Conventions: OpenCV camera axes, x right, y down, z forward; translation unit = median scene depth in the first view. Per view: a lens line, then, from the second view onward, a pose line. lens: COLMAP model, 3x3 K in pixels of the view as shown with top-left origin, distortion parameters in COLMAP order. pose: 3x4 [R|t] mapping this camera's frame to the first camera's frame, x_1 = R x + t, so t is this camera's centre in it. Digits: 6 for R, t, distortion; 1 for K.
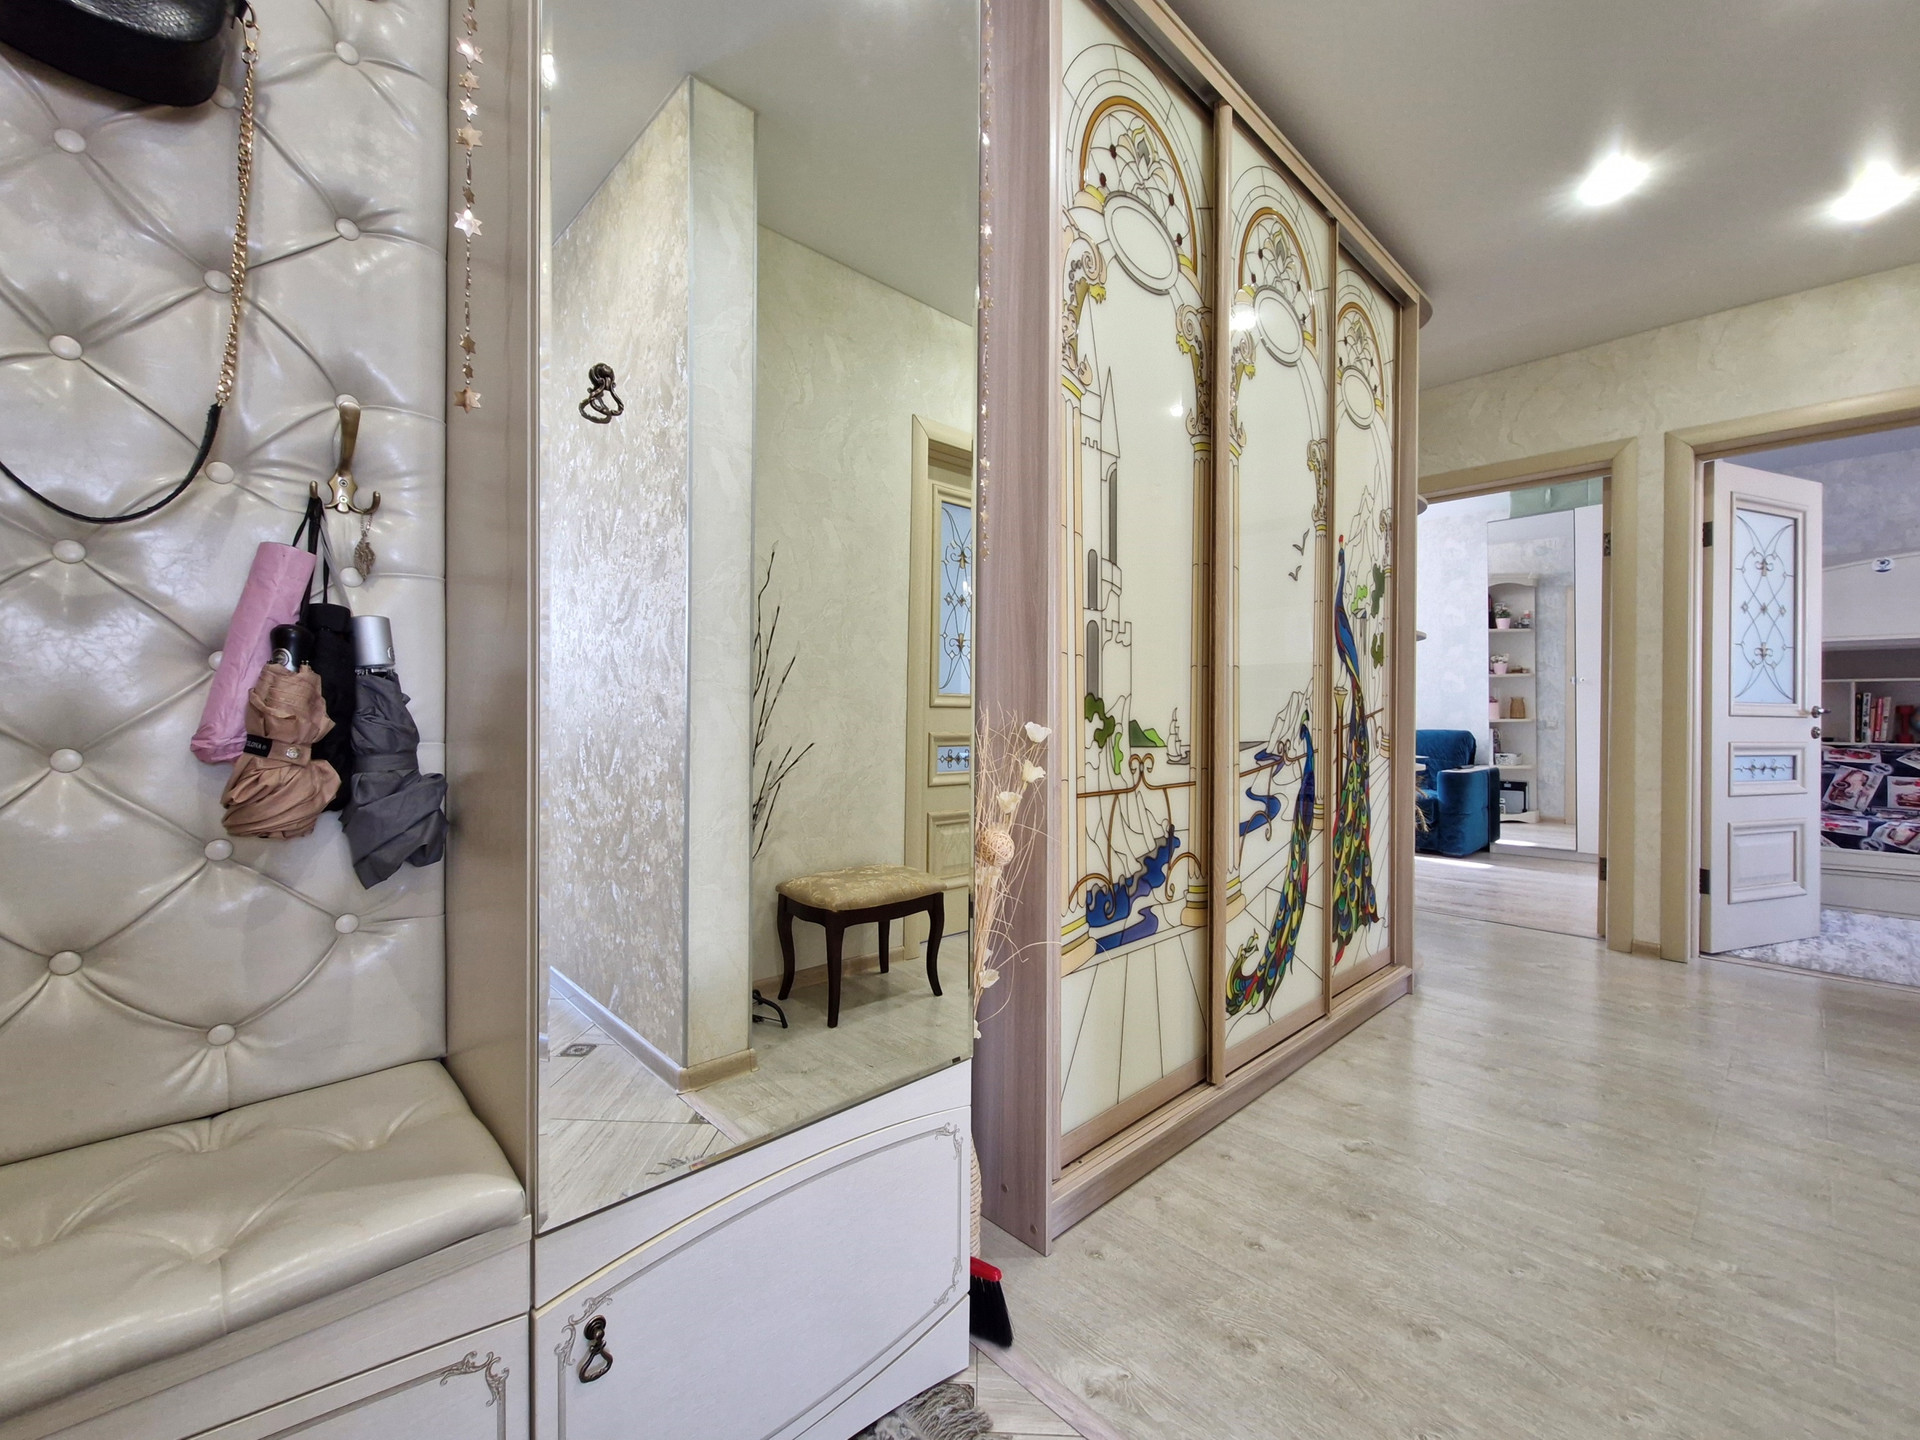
lens RADIAL K [[800.2, 0, 955.2], [0, 800.2, 713.5], [0, 0, 1]] dist [0.016744, -0.007827]
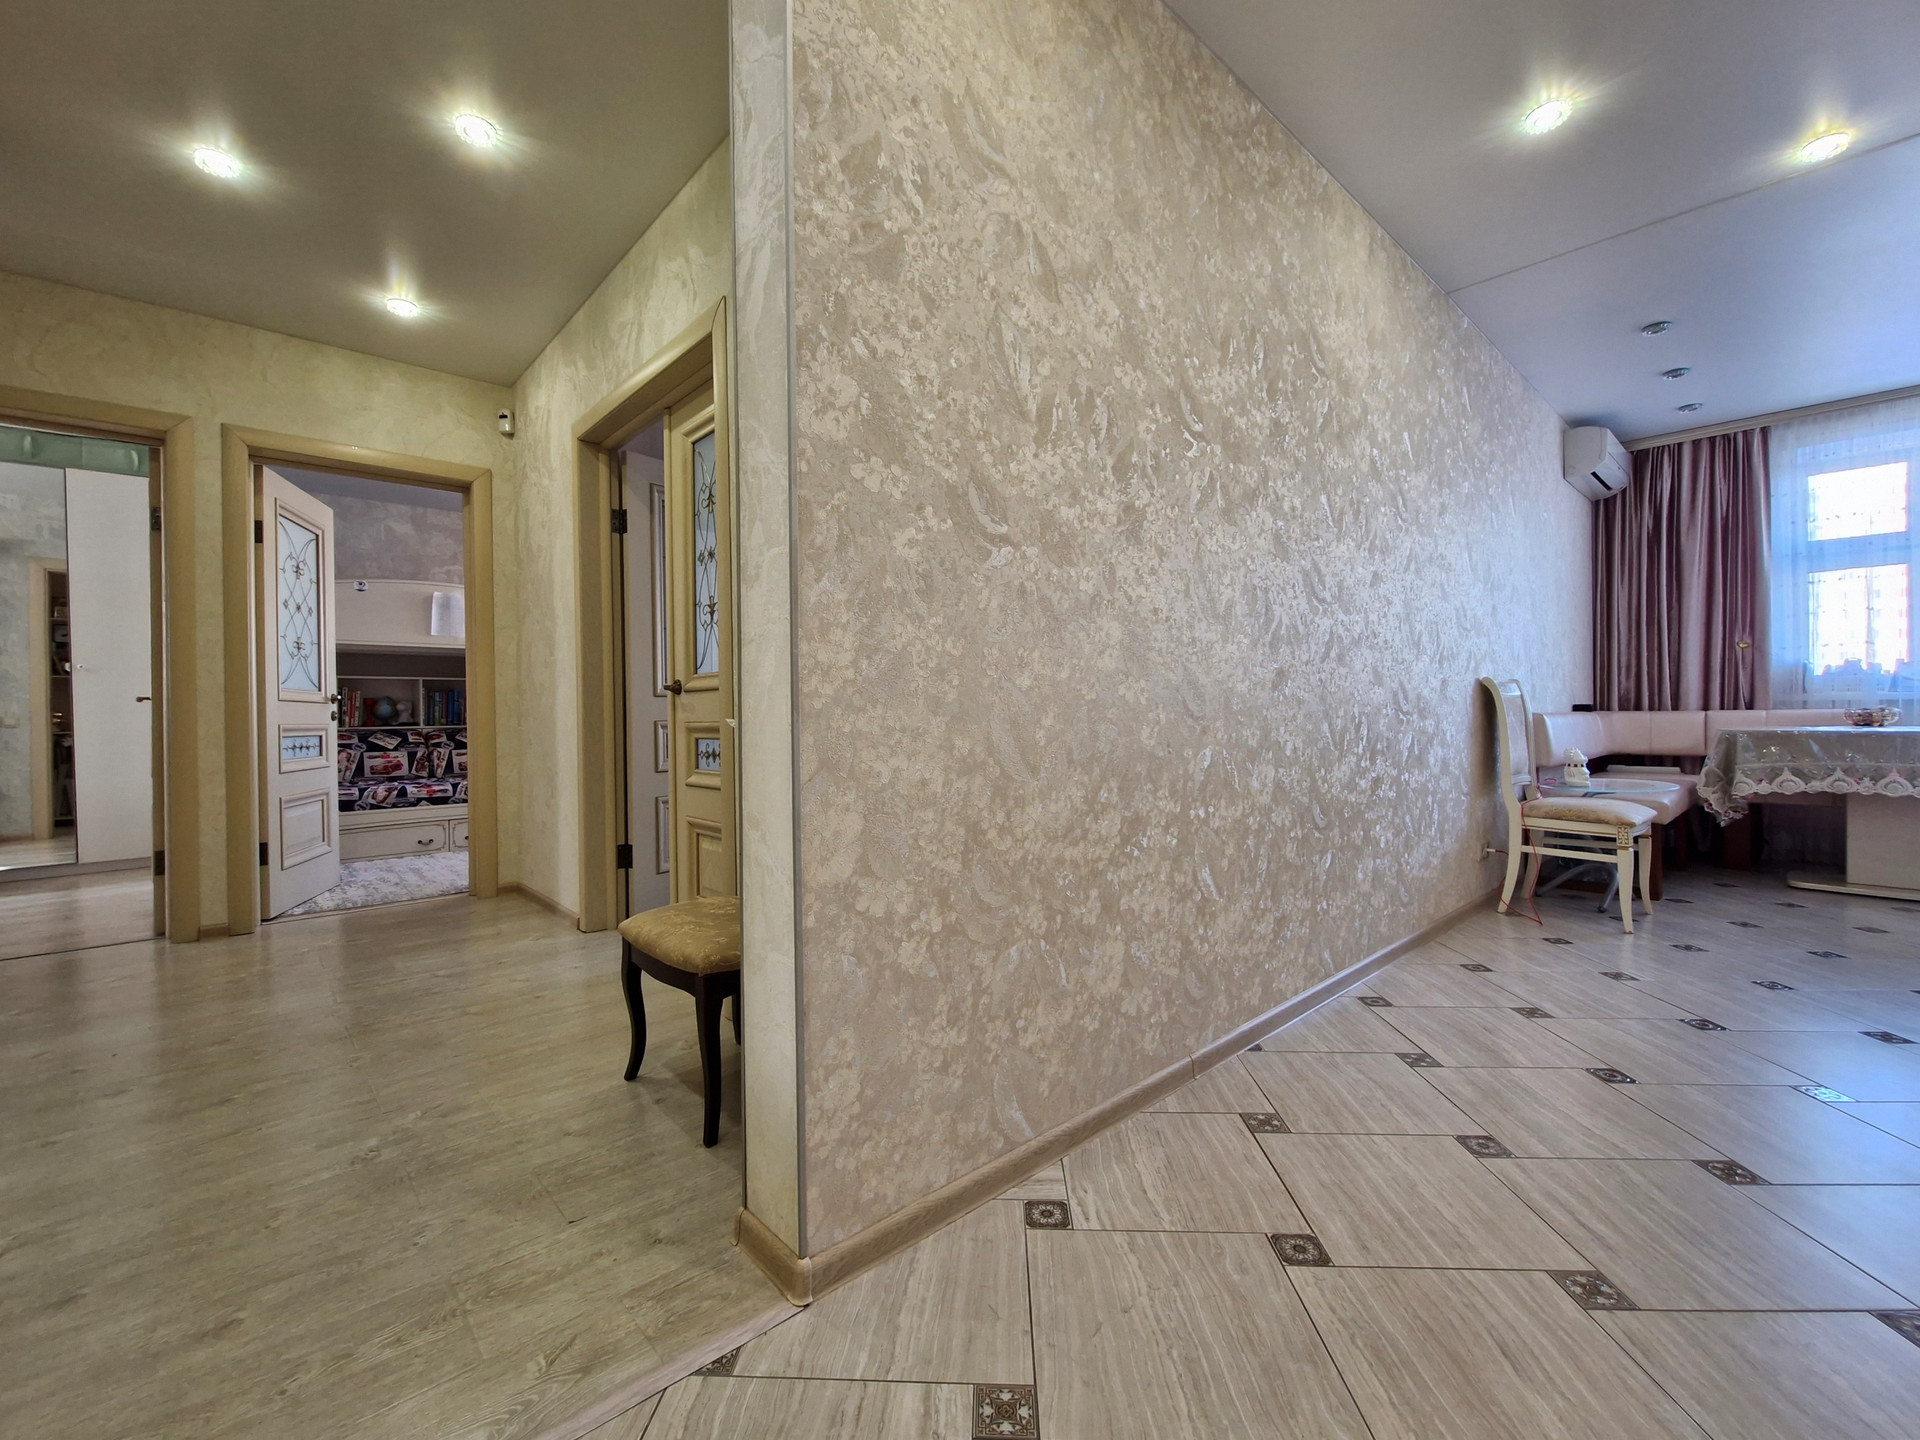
lens RADIAL K [[800.2, 0, 955.2], [0, 800.2, 713.5], [0, 0, 1]] dist [0.016744, -0.007827]
pose [[0.023598, -0.009412, 0.999677, -0.120616], [0.014034, 0.999860, 0.009082, 0.023010], [-0.999623, 0.013815, 0.023727, 0.046581]]
